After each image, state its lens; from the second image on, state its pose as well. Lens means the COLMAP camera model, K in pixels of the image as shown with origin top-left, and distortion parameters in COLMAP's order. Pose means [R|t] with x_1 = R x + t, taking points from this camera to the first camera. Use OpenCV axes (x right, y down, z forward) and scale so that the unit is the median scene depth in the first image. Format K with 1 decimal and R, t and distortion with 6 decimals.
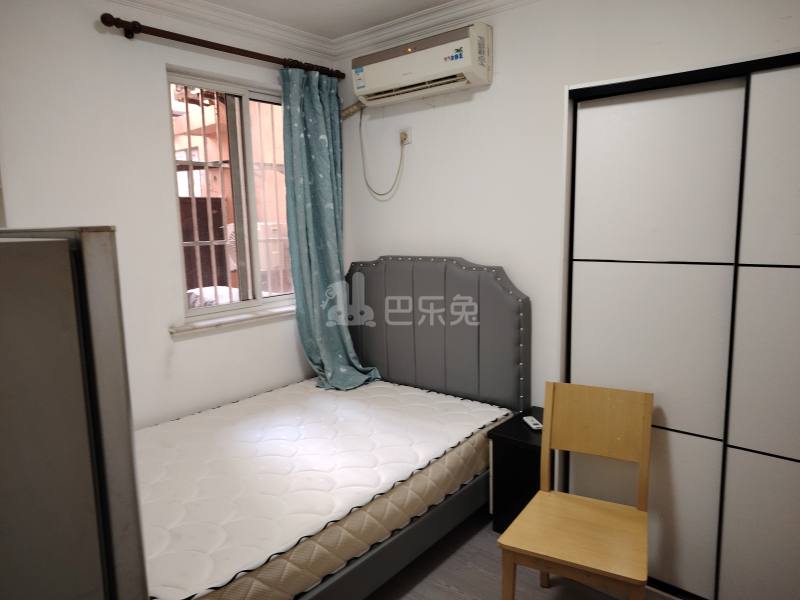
lens RADIAL K [[557.3, 0, 401.8], [0, 557.3, 301.9], [0, 0, 1]] dist [0.033717, -0.047254]
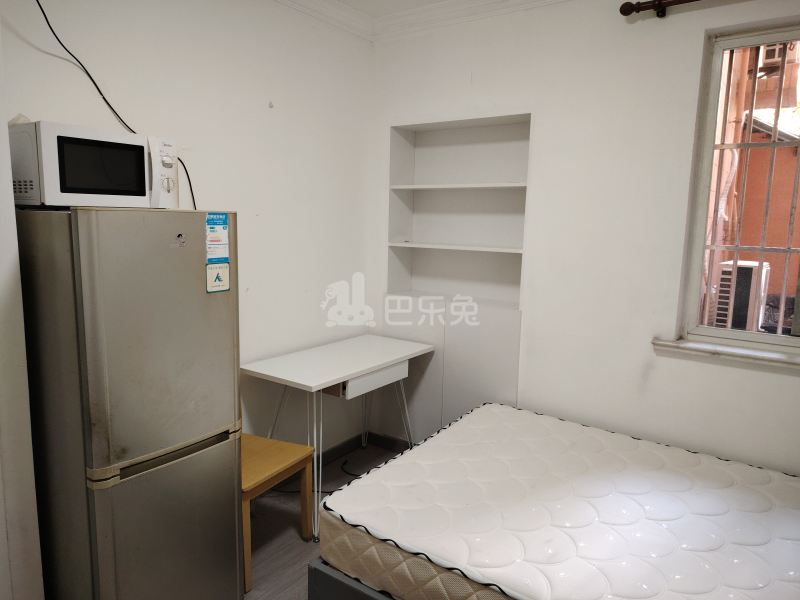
lens RADIAL K [[557.3, 0, 397.5], [0, 557.3, 301.9], [0, 0, 1]] dist [0.033717, -0.047254]
pose [[0.067203, 0.172211, -0.982765, 0.450016], [-0.168569, 0.972792, 0.158937, -0.087744], [0.983396, 0.154983, 0.094404, 0.543682]]
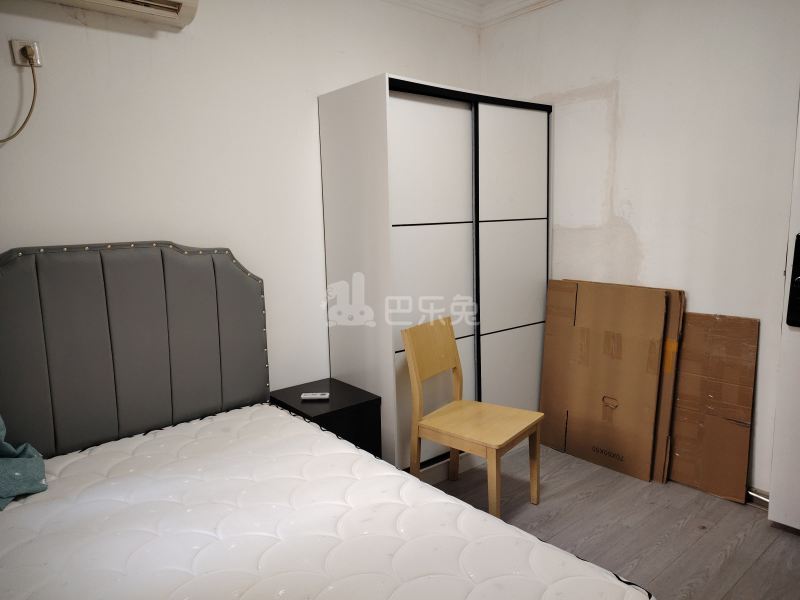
lens RADIAL K [[557.3, 0, 399.6], [0, 557.3, 299.5], [0, 0, 1]] dist [0.033717, -0.047254]
pose [[0.162909, -0.128119, 0.978287, -0.639732], [0.165964, 0.980963, 0.100832, -0.027058], [-0.972582, 0.145934, 0.181071, 0.595472]]
